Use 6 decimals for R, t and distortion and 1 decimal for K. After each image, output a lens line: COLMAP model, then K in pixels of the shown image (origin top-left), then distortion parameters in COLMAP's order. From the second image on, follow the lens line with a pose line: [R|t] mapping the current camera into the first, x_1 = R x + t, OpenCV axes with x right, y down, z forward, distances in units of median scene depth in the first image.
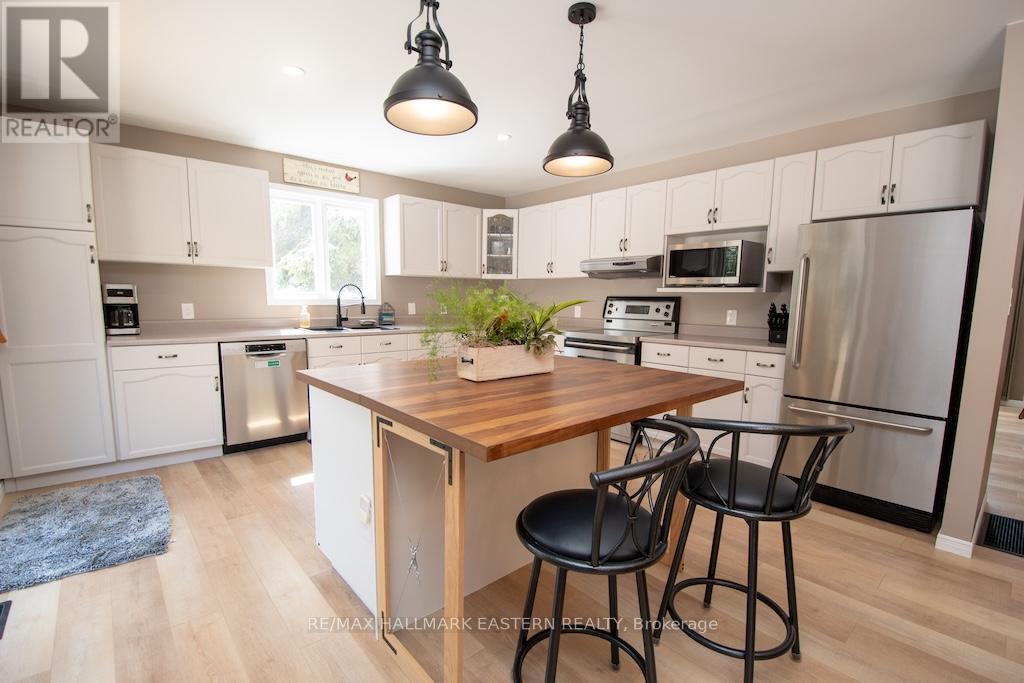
lens RADIAL K [[462.8, 0, 509.4], [0, 462.8, 364.8], [0, 0, 1]] dist [-0.016488, -0.000394]
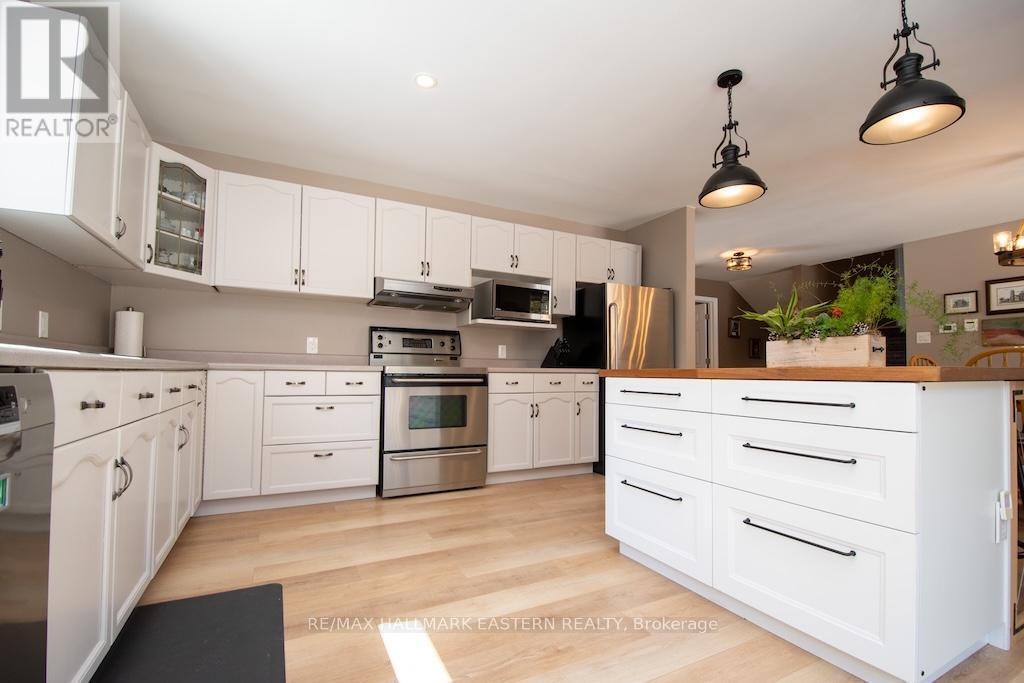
lens RADIAL K [[448.1, 0, 507.2], [0, 448.1, 359.2], [0, 0, 1]] dist [0.019700, -0.028204]
pose [[0.254889, 0.018731, 0.966789, -0.522226], [0.129176, 0.990191, -0.053241, -0.020794], [-0.958303, 0.138456, 0.249970, 0.635685]]
